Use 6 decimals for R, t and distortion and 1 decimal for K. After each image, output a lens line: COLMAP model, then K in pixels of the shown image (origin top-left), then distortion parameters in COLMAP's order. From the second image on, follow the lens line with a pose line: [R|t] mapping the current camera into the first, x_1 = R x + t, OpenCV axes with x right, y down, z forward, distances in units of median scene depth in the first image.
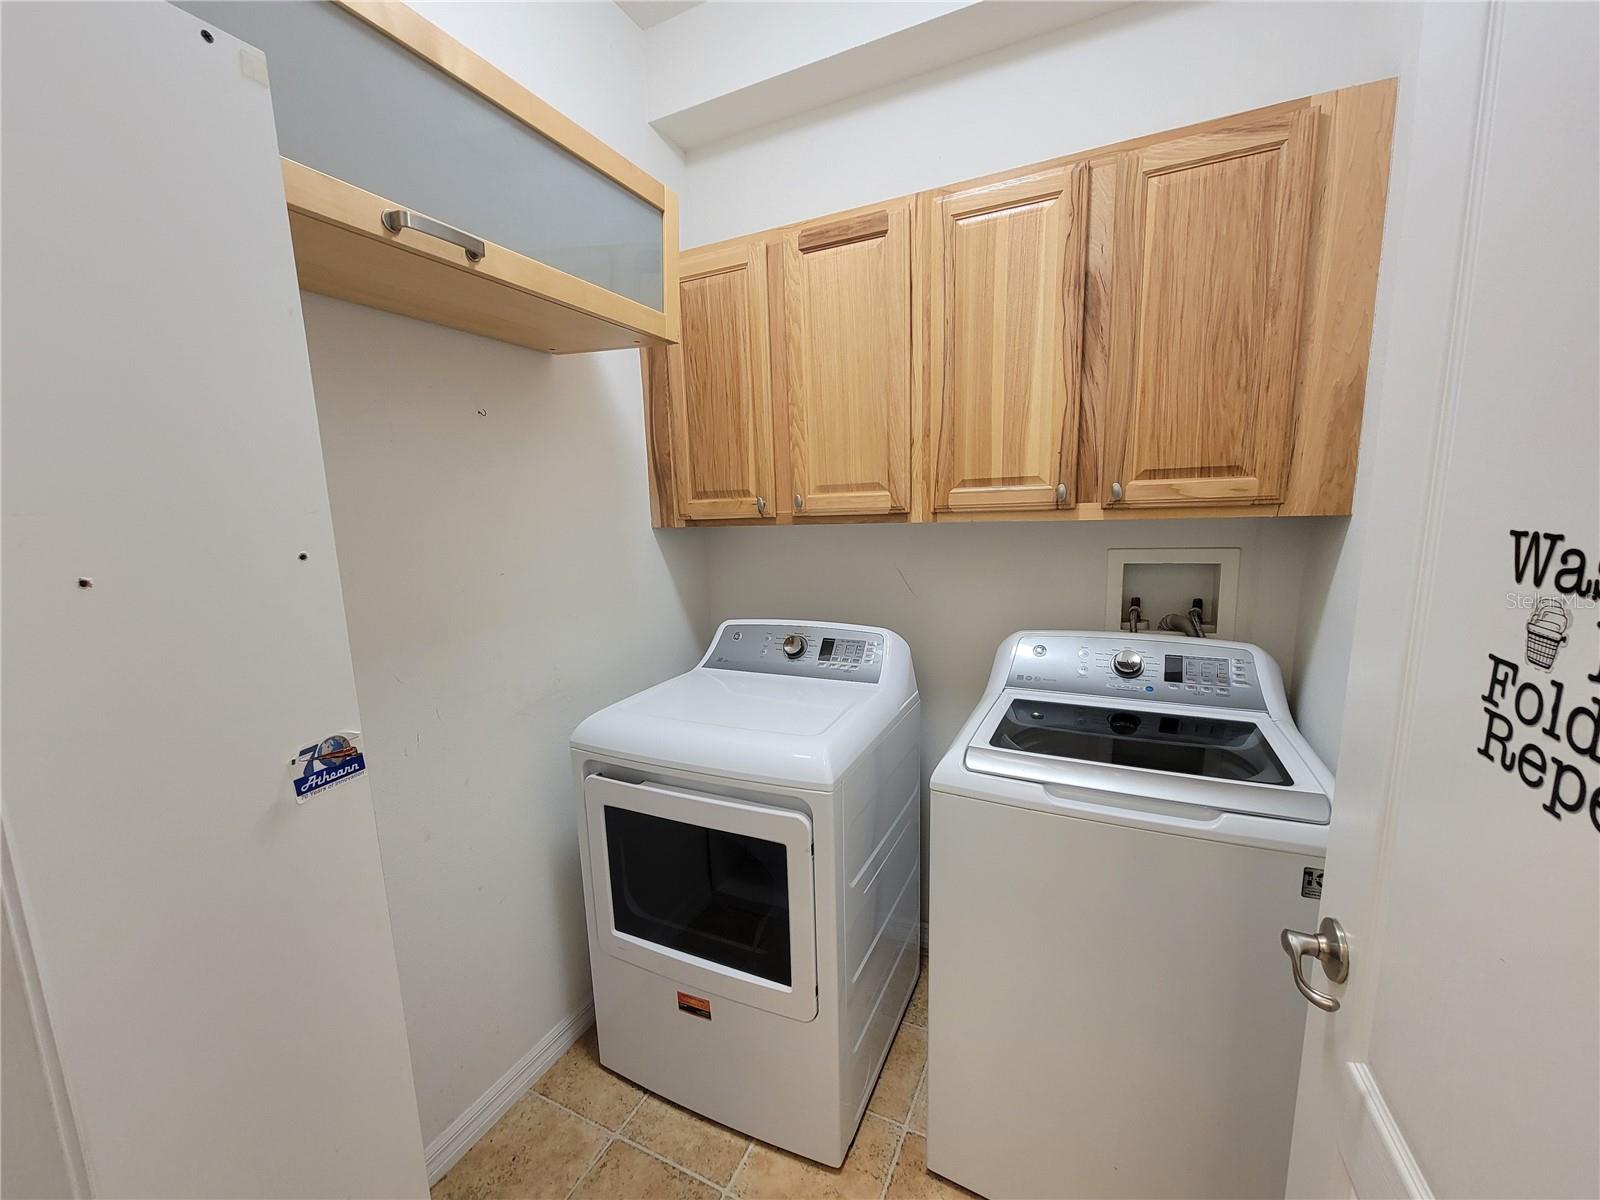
lens RADIAL K [[643.9, 0, 807.3], [0, 643.9, 611.4], [0, 0, 1]] dist [-0.002353, 0.000115]
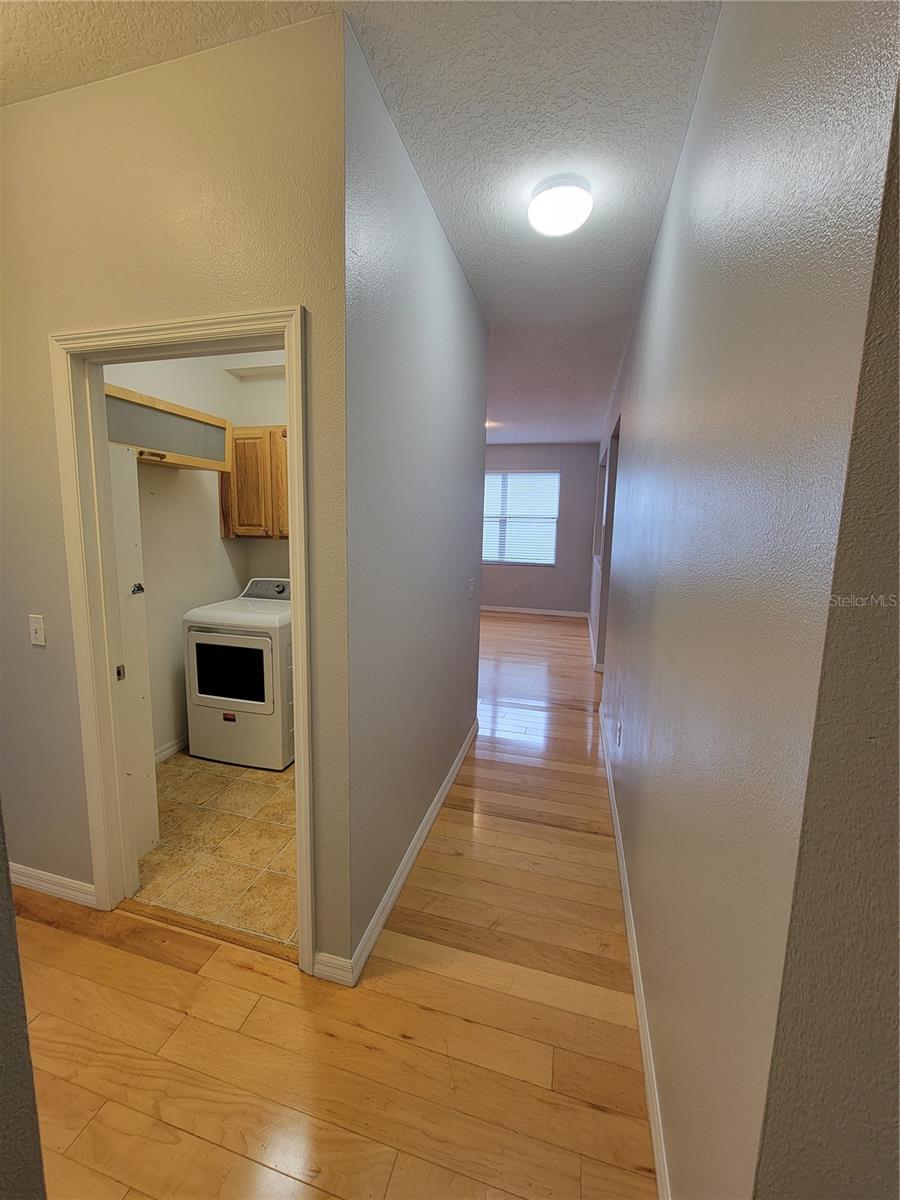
lens RADIAL K [[482.9, 0, 441.8], [0, 482.9, 591.7], [0, 0, 1]] dist [-0.002353, 0.000115]
pose [[0.984774, 0.026940, 0.171742, 0.285351], [-0.023789, 0.999509, -0.020378, 0.093505], [-0.172206, 0.015982, 0.984931, -0.966770]]
